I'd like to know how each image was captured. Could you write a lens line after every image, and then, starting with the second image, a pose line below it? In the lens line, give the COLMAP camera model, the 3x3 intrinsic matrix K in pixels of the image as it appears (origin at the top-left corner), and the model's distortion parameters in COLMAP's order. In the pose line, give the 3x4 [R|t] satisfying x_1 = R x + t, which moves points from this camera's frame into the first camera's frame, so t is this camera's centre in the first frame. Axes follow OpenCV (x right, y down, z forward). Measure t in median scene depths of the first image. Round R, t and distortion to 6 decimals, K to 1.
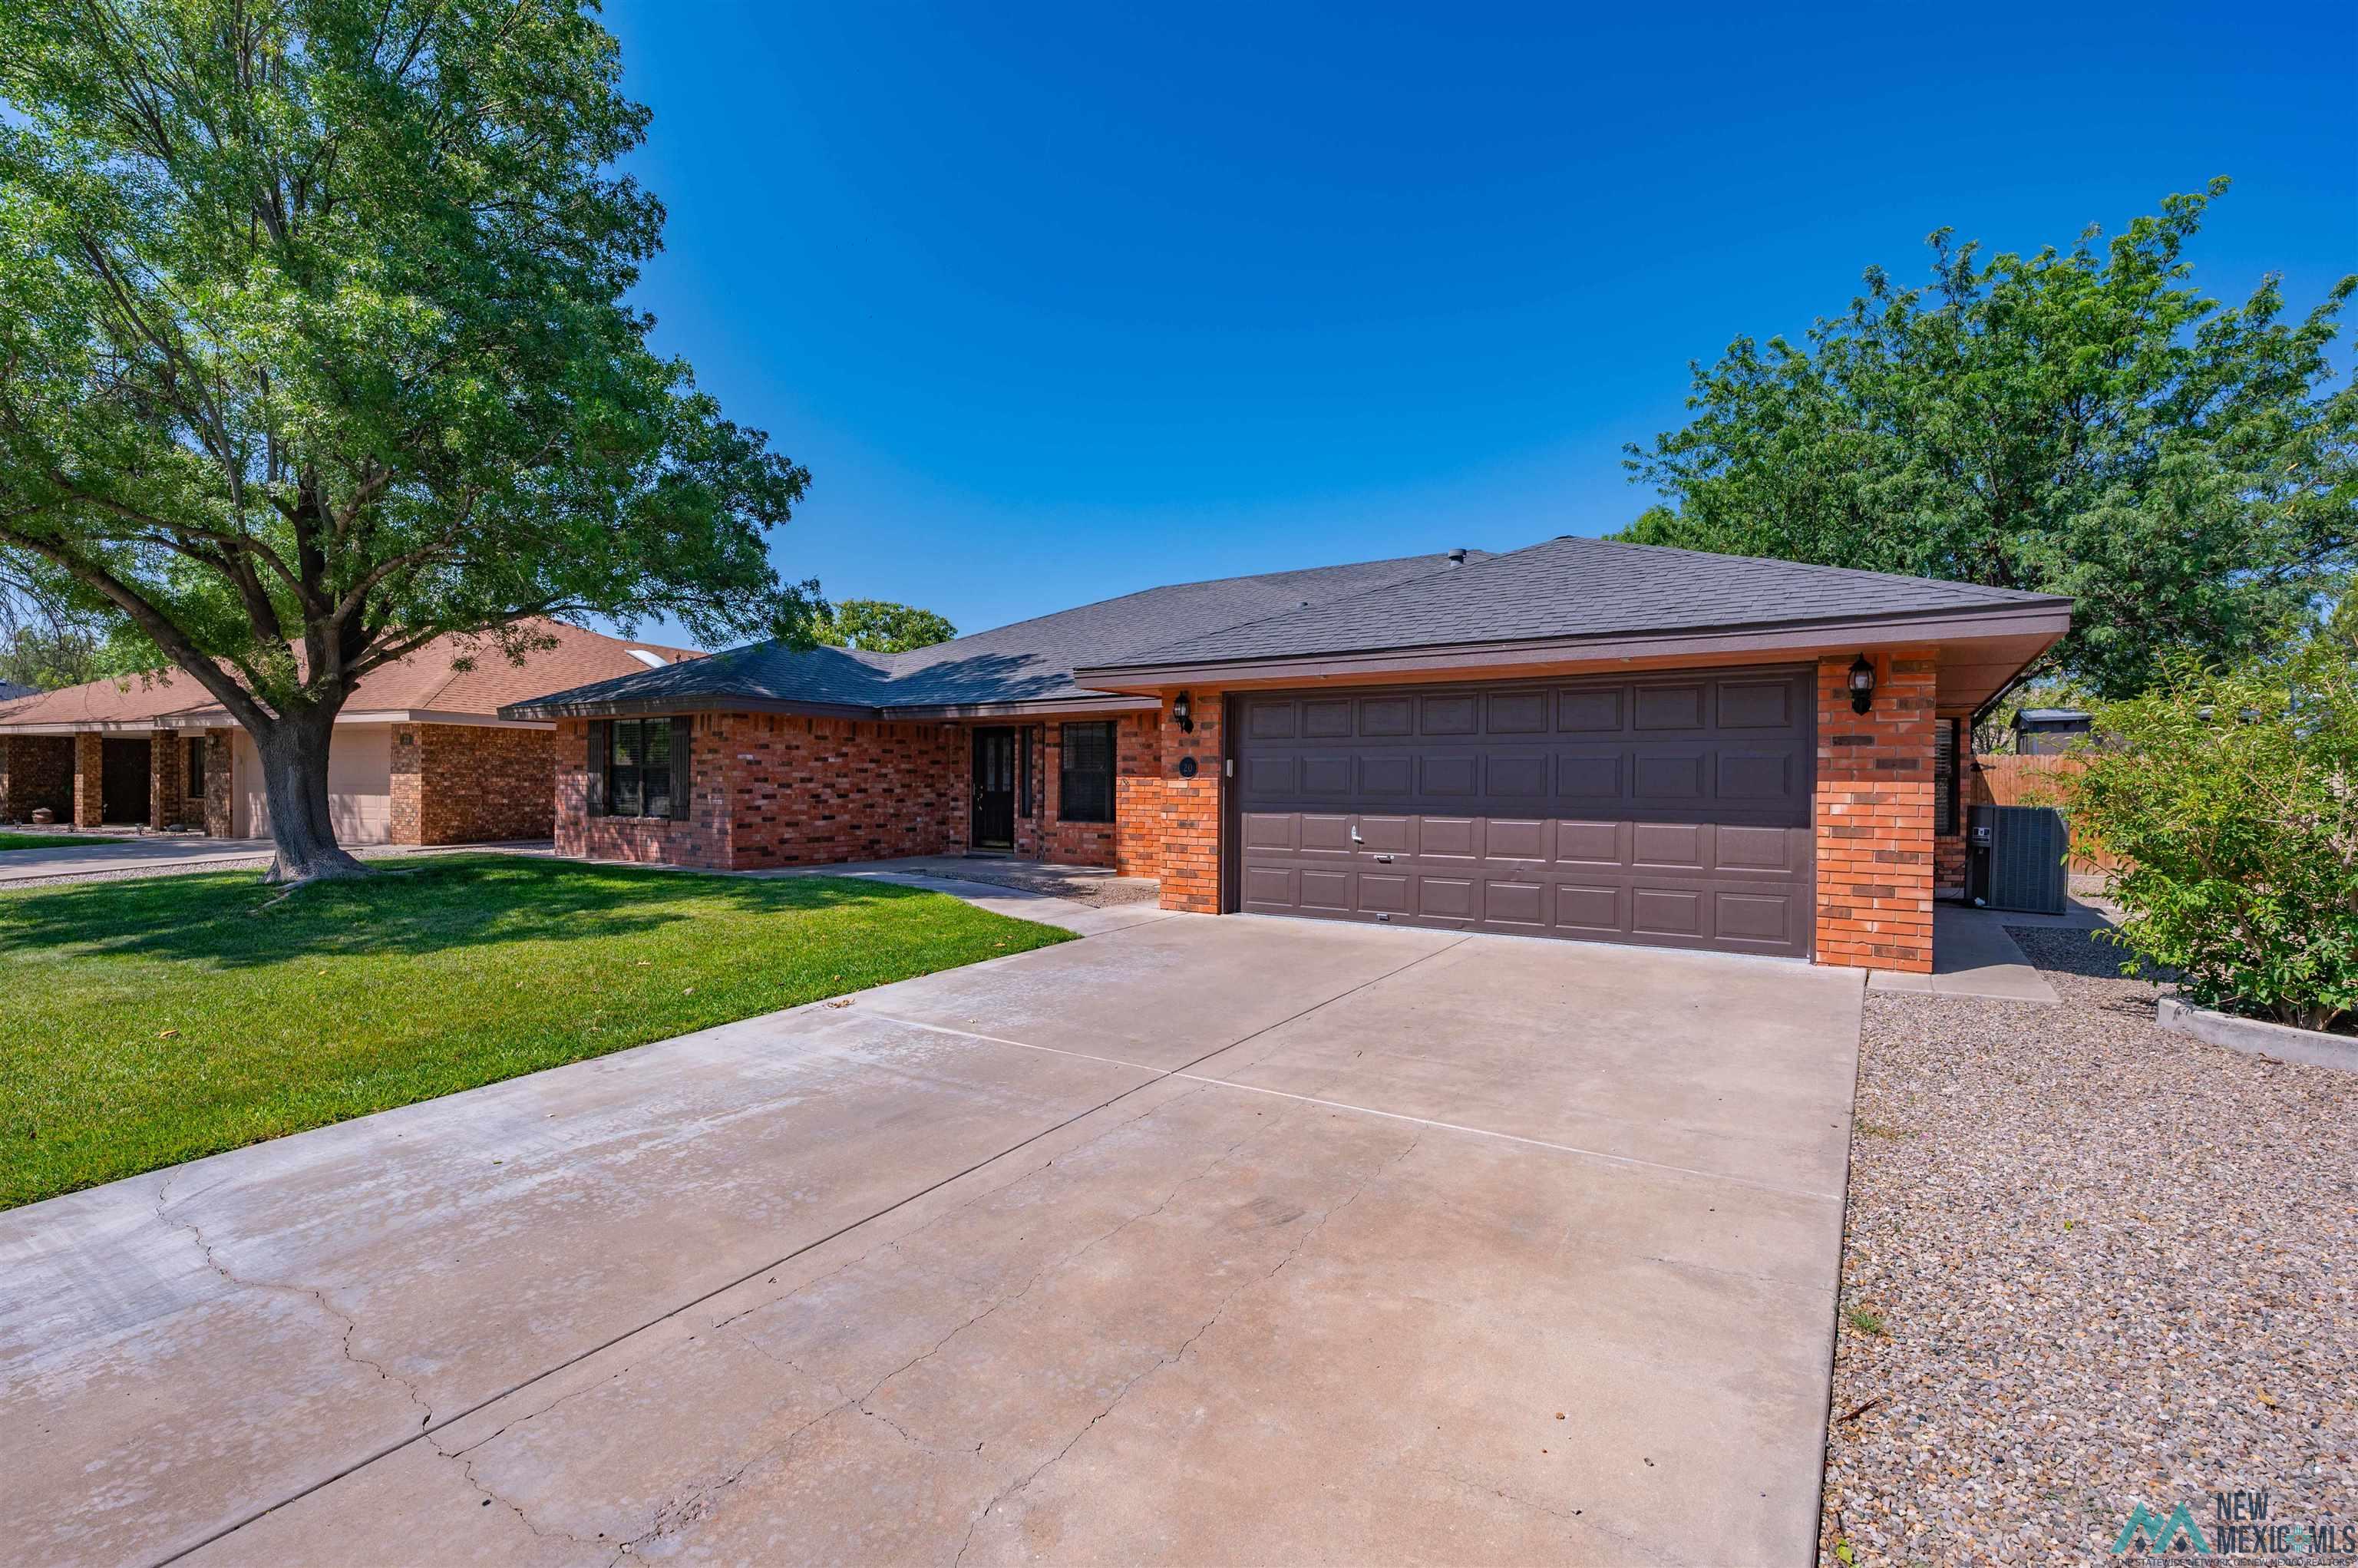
lens RADIAL K [[1068.6, 0, 1175.4], [0, 1068.6, 781.5], [0, 0, 1]] dist [0.004029, 0.000090]
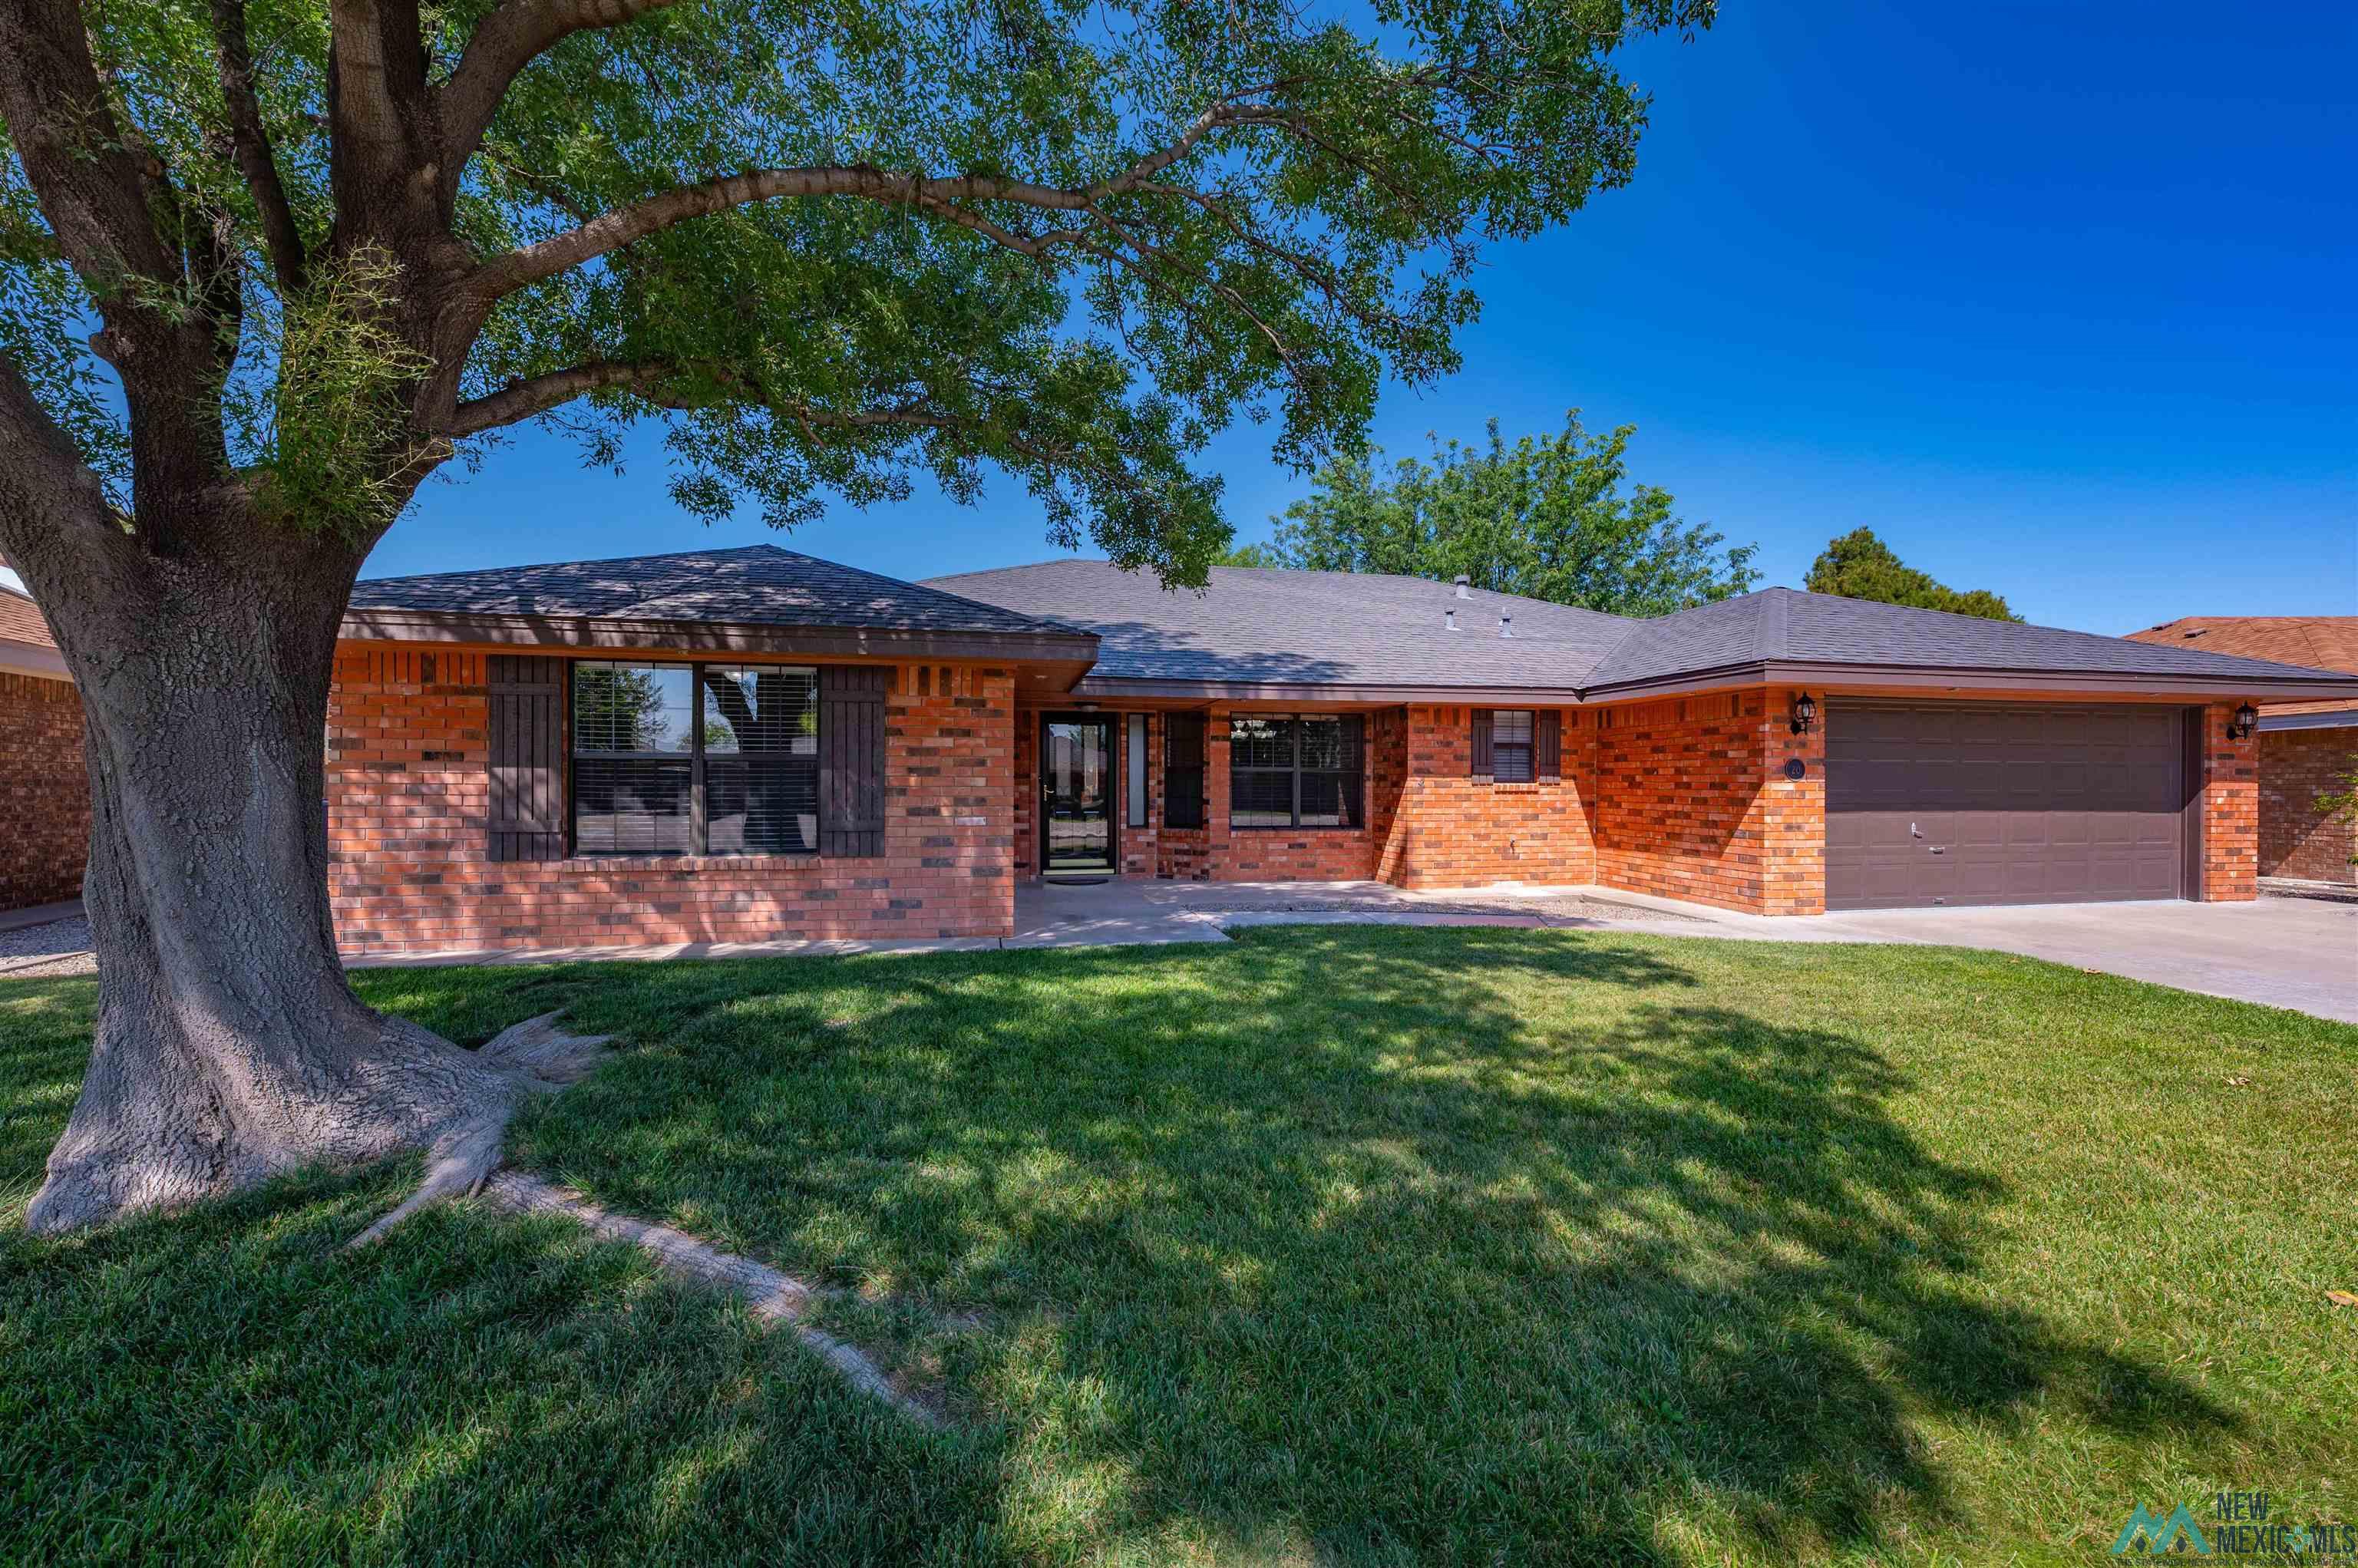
lens RADIAL K [[947.0, 0, 1178.8], [0, 947.0, 777.8], [0, 0, 1]] dist [-0.002527, 0.000554]
pose [[0.704189, -0.000495, 0.710013, -1.007115], [0.000356, 1.000000, 0.000345, -0.005748], [-0.710013, 0.000010, 0.704189, 0.785457]]
